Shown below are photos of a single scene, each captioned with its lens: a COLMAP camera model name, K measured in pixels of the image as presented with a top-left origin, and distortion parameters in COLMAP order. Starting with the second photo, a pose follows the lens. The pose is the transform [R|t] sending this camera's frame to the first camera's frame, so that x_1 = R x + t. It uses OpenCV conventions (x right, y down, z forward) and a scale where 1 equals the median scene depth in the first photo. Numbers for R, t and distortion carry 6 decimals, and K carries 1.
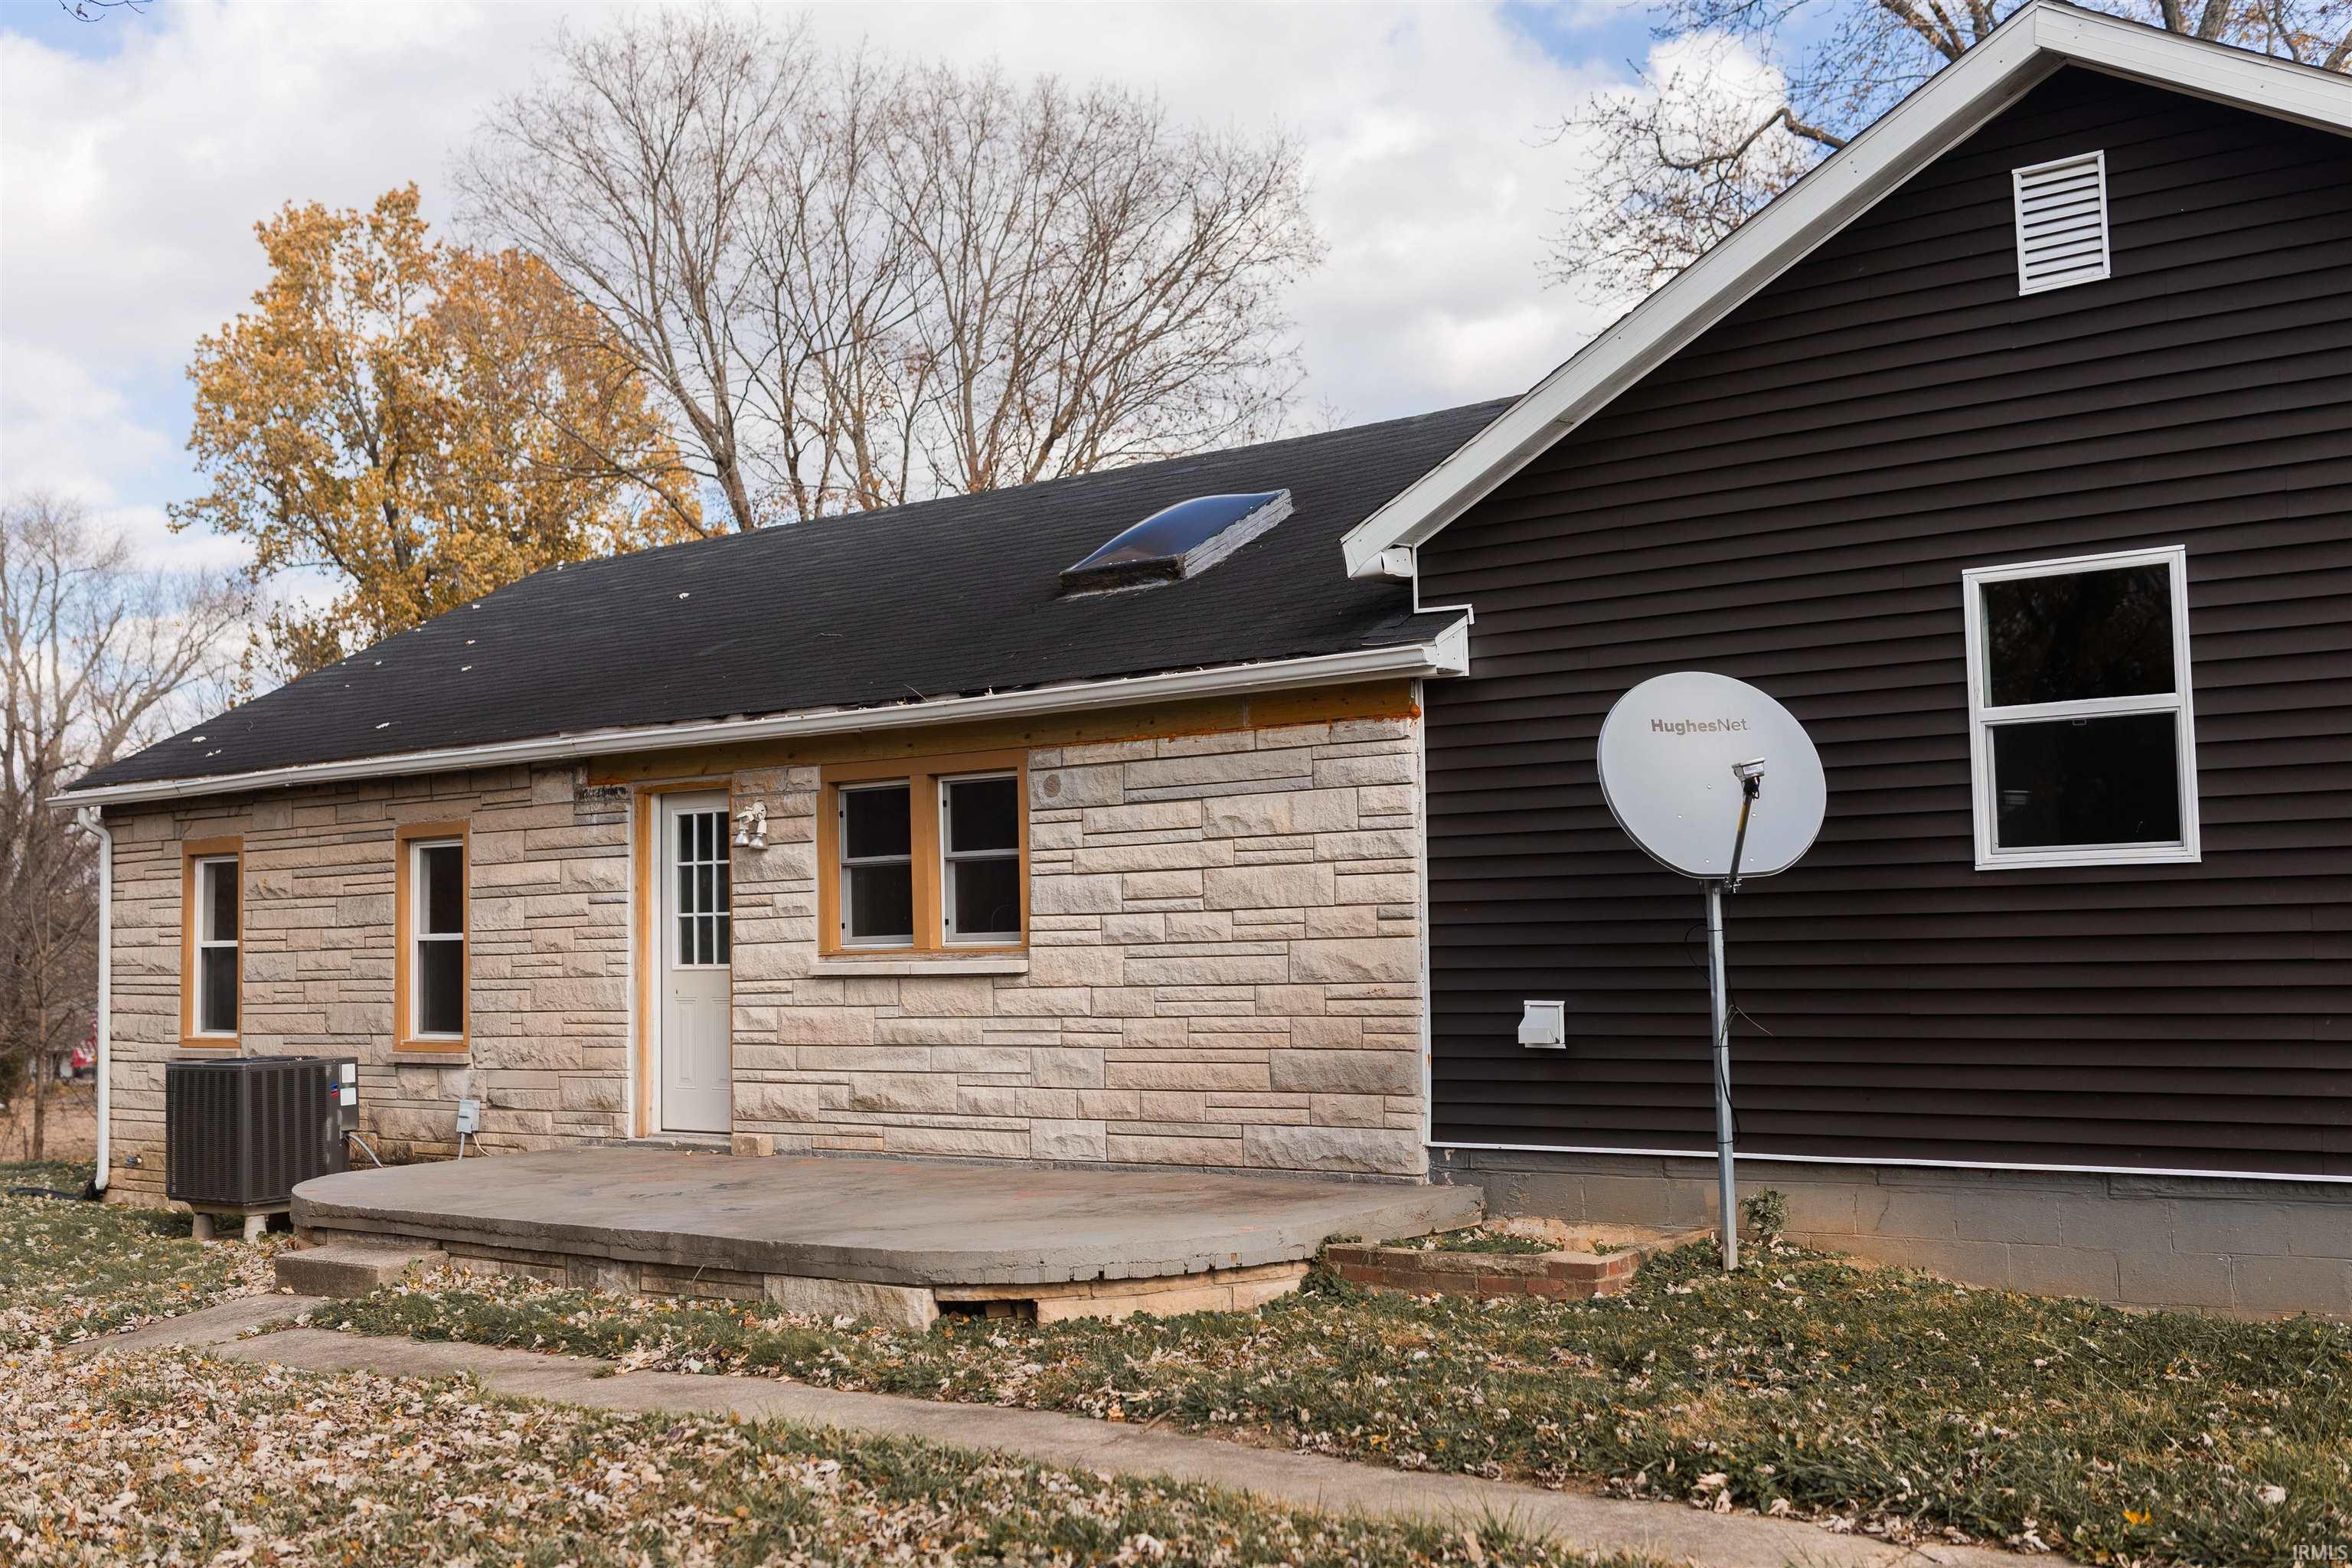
lens RADIAL K [[2314.5, 0, 1203.6], [0, 2314.5, 772.7], [0, 0, 1]] dist [0.000331, 0.000846]
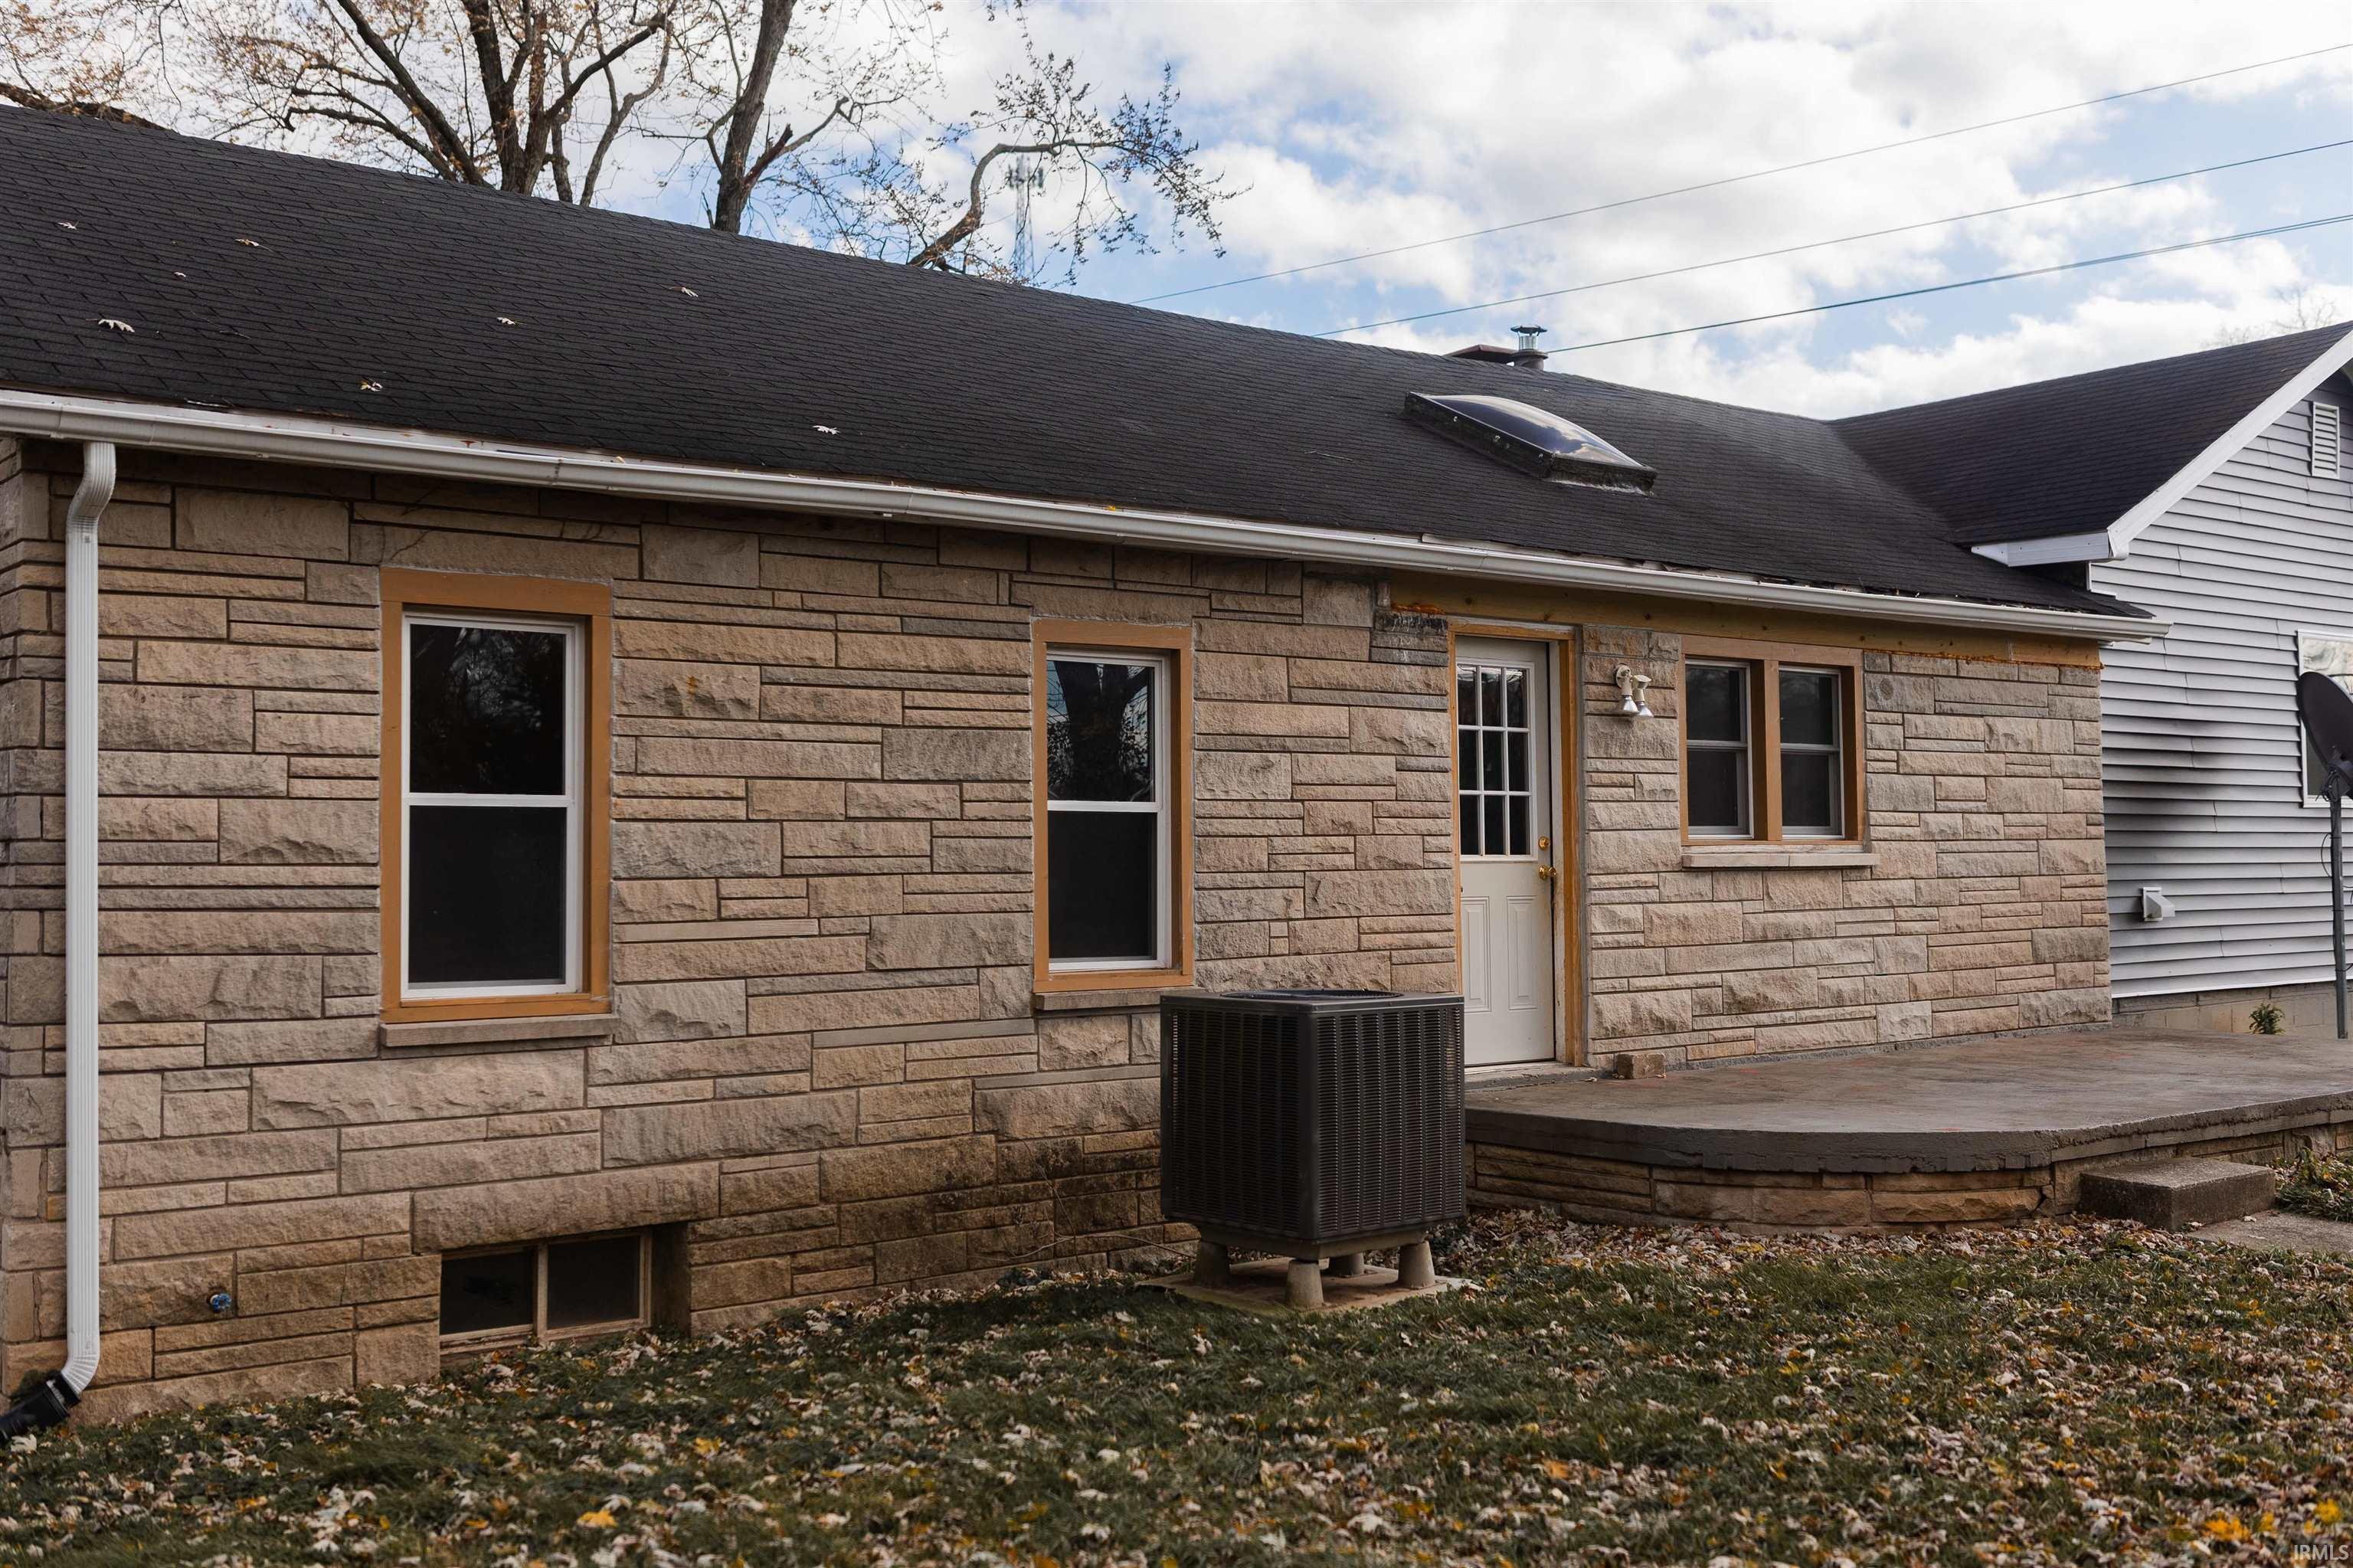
lens RADIAL K [[2315.5, 0, 1204.1], [0, 2315.5, 772.7], [0, 0, 1]] dist [0.000331, 0.000846]
pose [[0.271968, 0.064394, 0.960149, -1.090206], [-0.059610, 0.996970, -0.049978, 0.107950], [-0.960458, -0.043642, 0.274982, 0.943739]]
